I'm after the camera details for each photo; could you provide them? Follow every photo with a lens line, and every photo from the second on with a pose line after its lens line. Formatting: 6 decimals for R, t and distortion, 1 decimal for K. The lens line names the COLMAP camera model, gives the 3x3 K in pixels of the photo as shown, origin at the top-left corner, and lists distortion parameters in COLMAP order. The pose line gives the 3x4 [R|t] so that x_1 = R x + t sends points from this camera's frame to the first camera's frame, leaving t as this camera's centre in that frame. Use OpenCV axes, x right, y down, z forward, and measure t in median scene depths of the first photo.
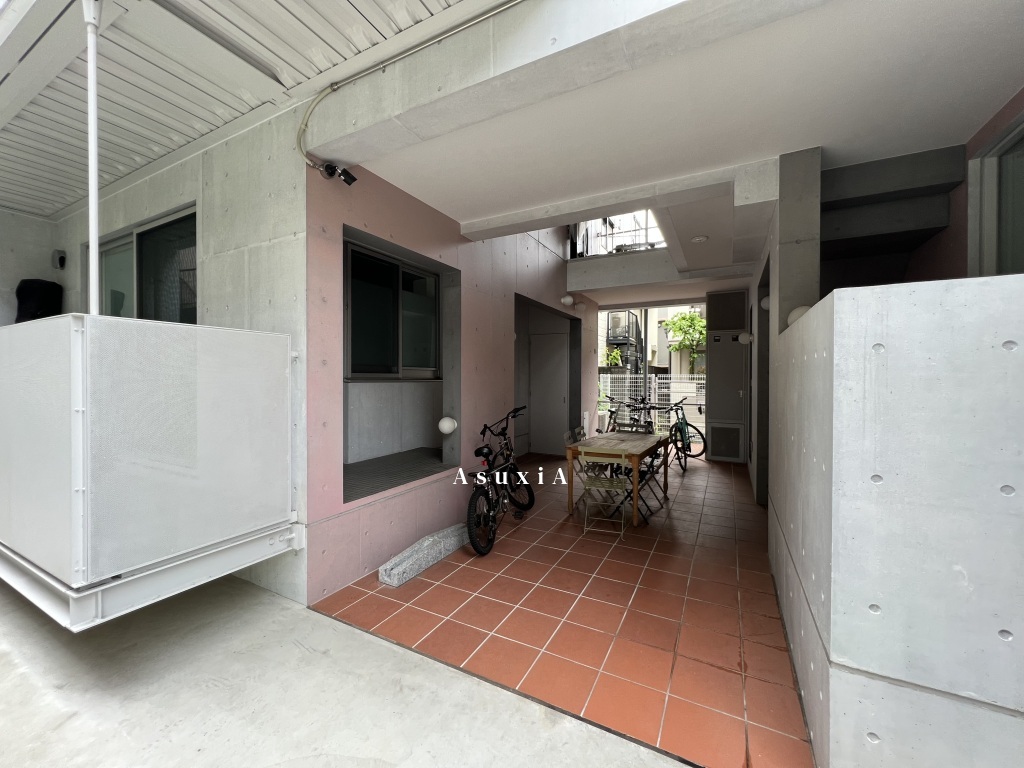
lens RADIAL K [[410.3, 0, 511.1], [0, 410.3, 381.5], [0, 0, 1]] dist [-0.000648, 0.000725]
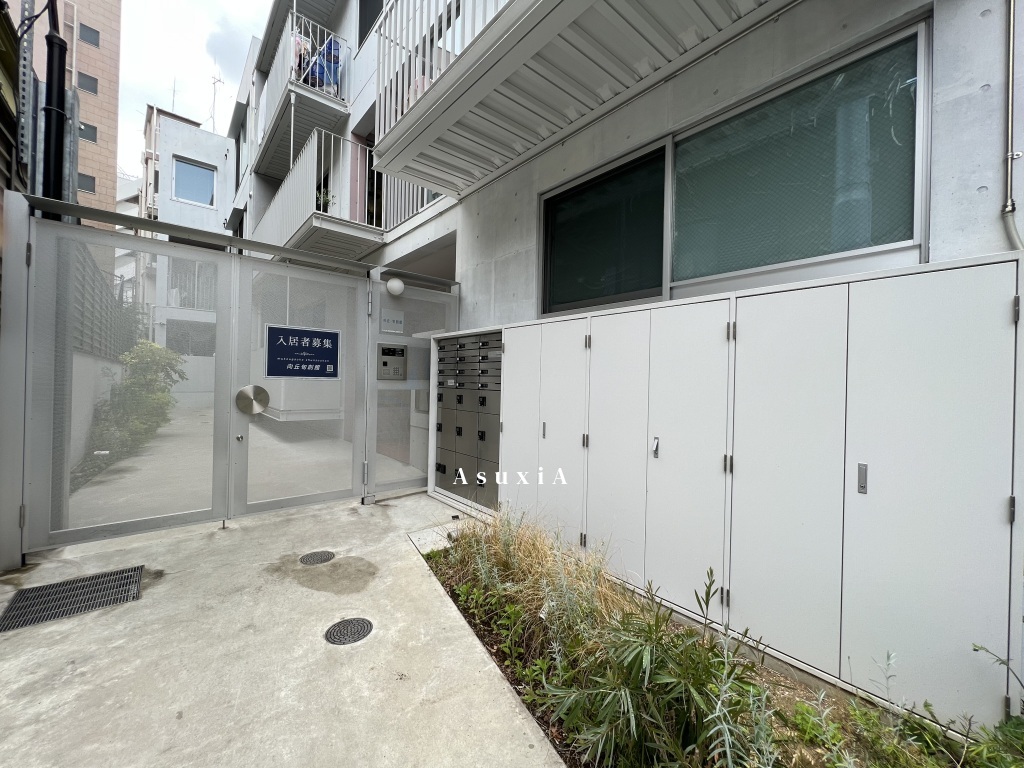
lens RADIAL K [[408.7, 0, 510.7], [0, 408.7, 380.8], [0, 0, 1]] dist [-0.001047, 0.000469]
pose [[0.929567, 0.018584, -0.368184, 1.579891], [-0.023980, 0.999662, -0.010087, 0.128050], [0.367872, 0.018205, 0.929698, -1.201337]]
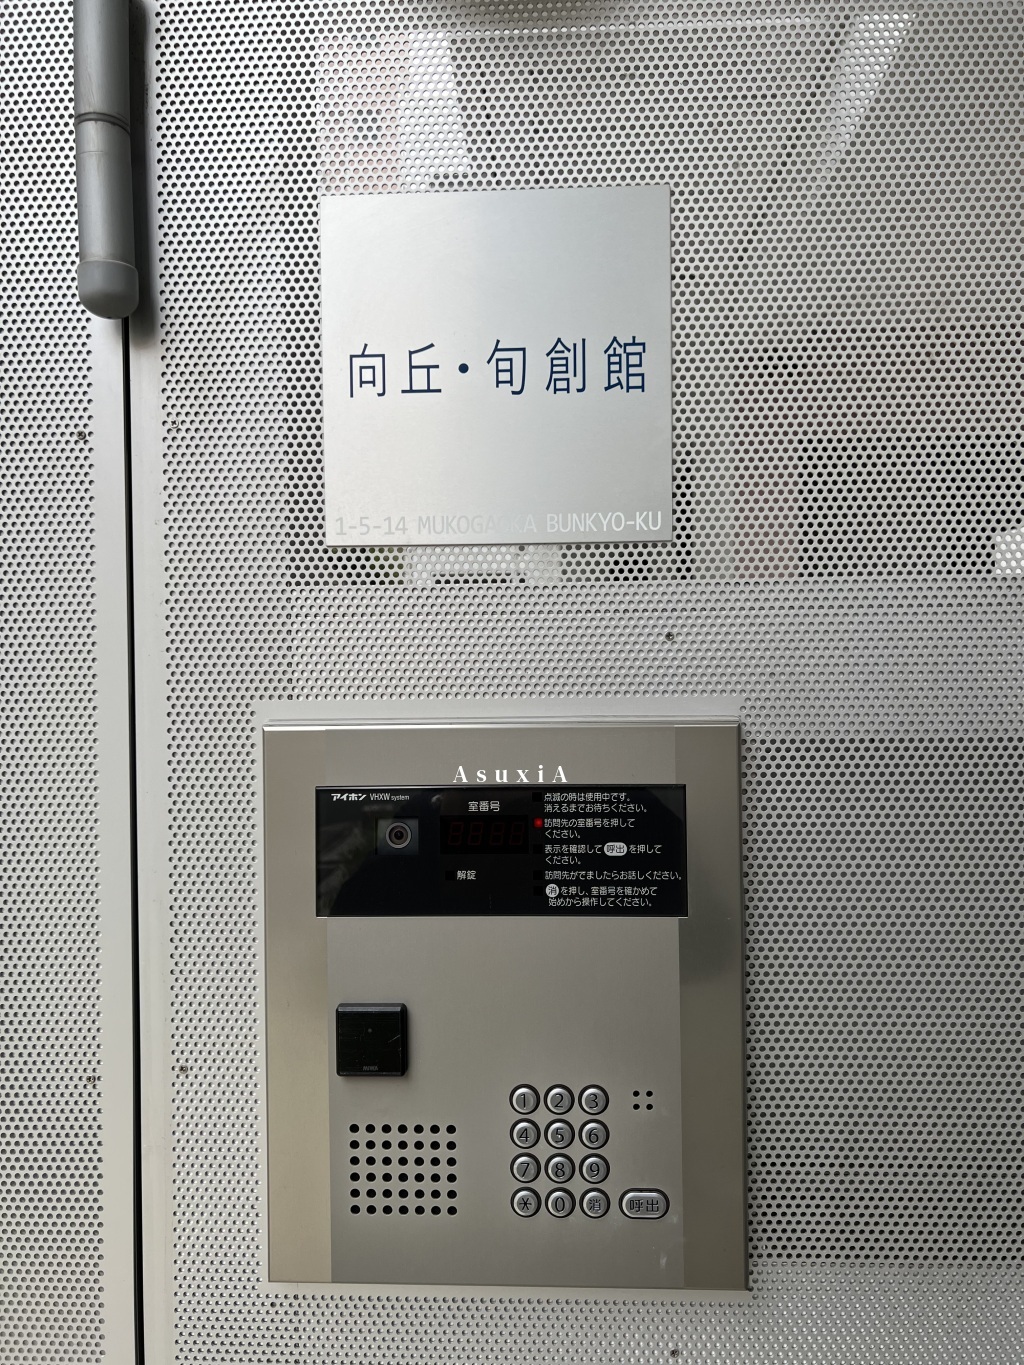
lens RADIAL K [[1033.8, 0, 512.0], [0, 1033.8, 682.5], [0, 0, 1]] dist [-0.002085, -0.000870]
pose [[0.425681, -0.001822, -0.904871, 0.853965], [0.005549, 0.999984, 0.000597, -0.018313], [0.904856, -0.005275, 0.425685, -0.085250]]
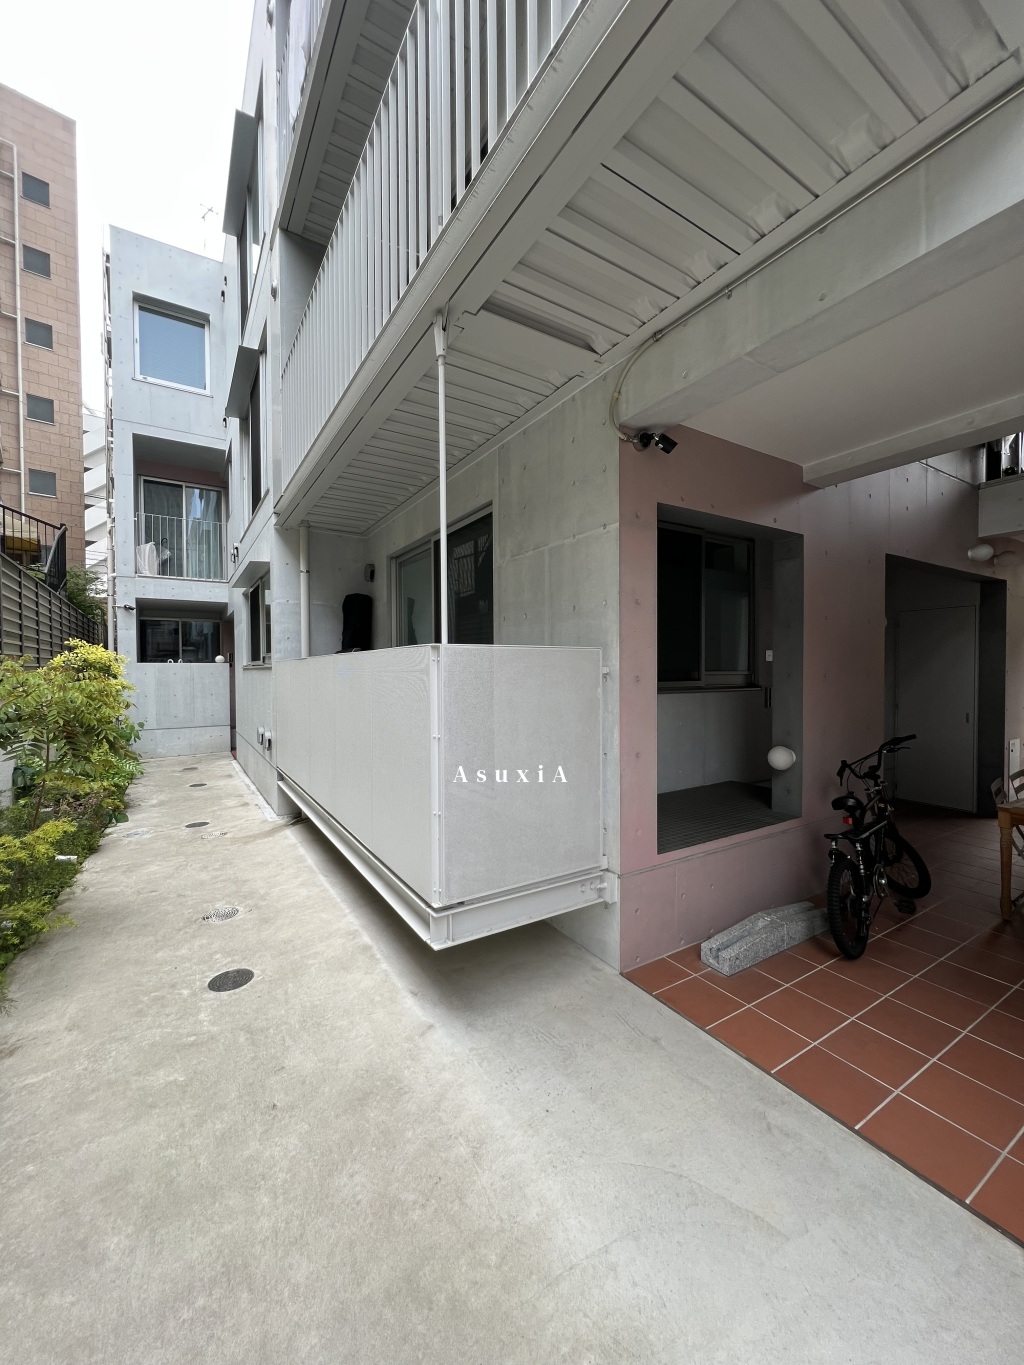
lens RADIAL K [[547.0, 0, 514.7], [0, 547.0, 681.7], [0, 0, 1]] dist [-0.000648, 0.000725]
pose [[0.867576, 0.003760, -0.497290, -0.125391], [0.003498, 0.999901, 0.013662, -0.055904], [0.497292, -0.013592, 0.867477, -0.059597]]
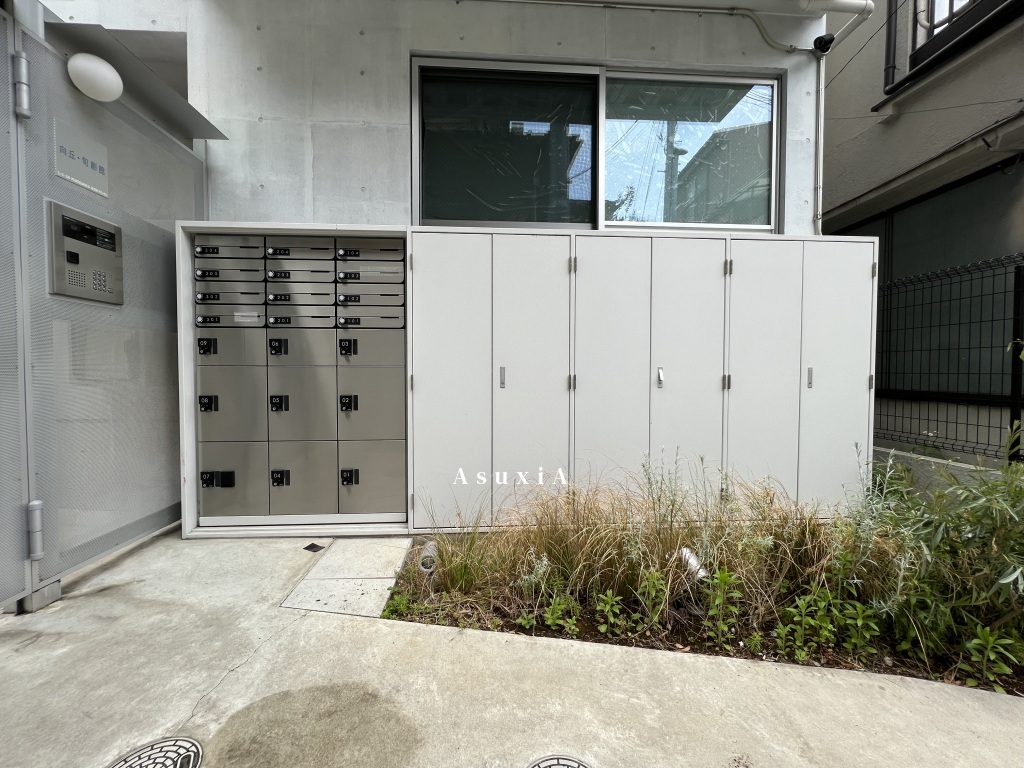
lens RADIAL K [[408.7, 0, 510.7], [0, 408.7, 380.8], [0, 0, 1]] dist [-0.001047, 0.000469]
pose [[0.849053, -0.016348, 0.528055, 0.853061], [0.004300, 0.999702, 0.024035, 0.232451], [-0.528291, -0.018136, 0.848870, -0.867072]]
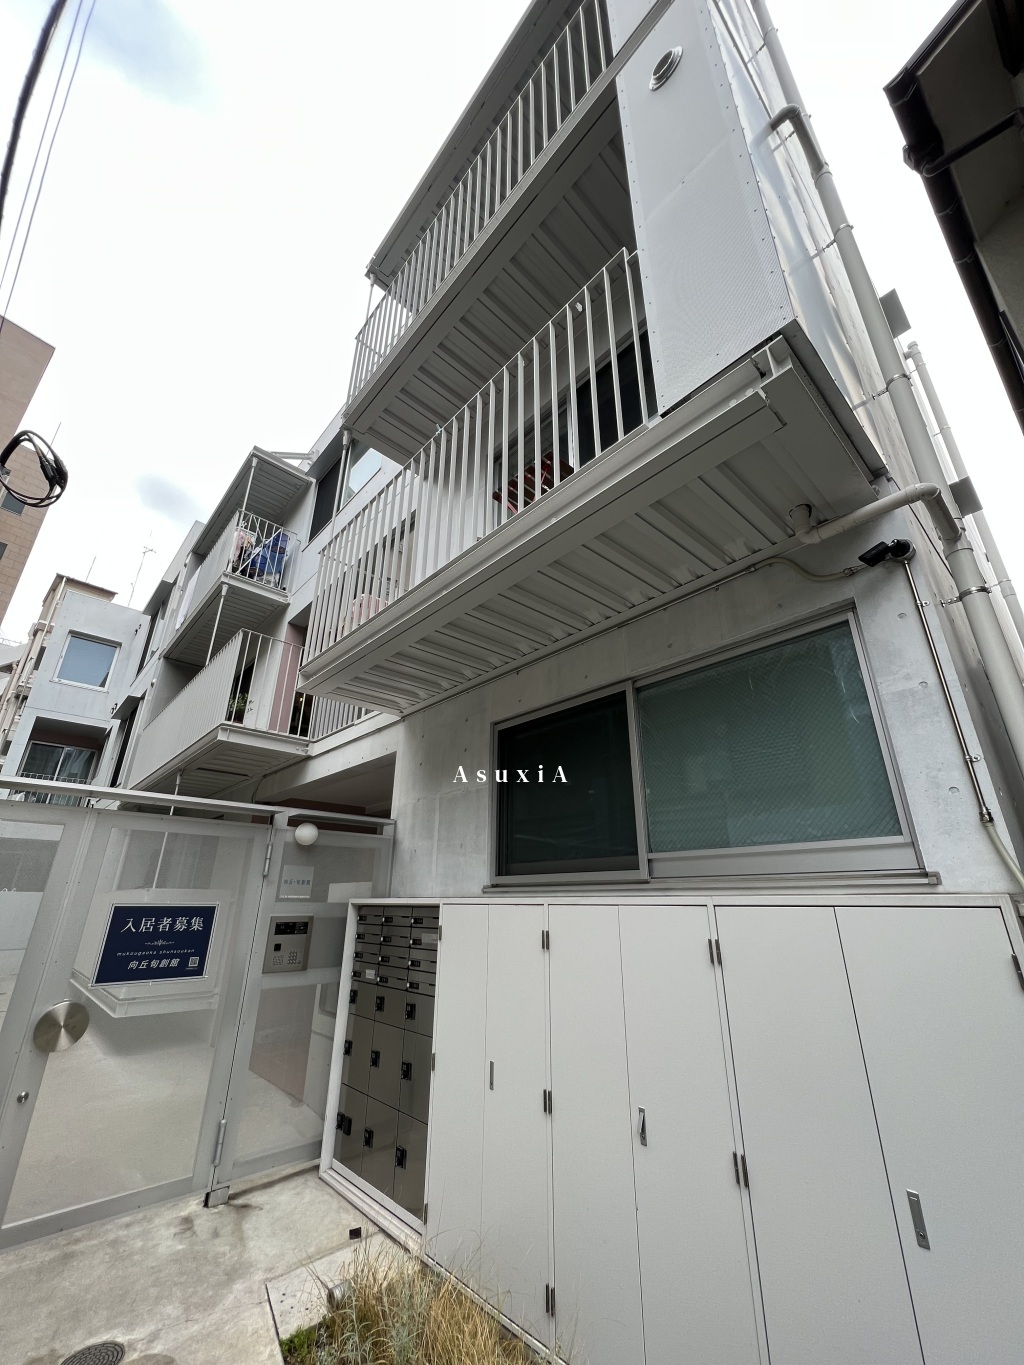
lens RADIAL K [[547.0, 0, 514.7], [0, 547.0, 681.7], [0, 0, 1]] dist [-0.000648, 0.000725]
pose [[0.944674, -0.120597, -0.305038, 1.689277], [-0.006504, 0.922890, -0.385008, -0.027290], [0.327947, 0.365691, 0.871046, -1.259302]]
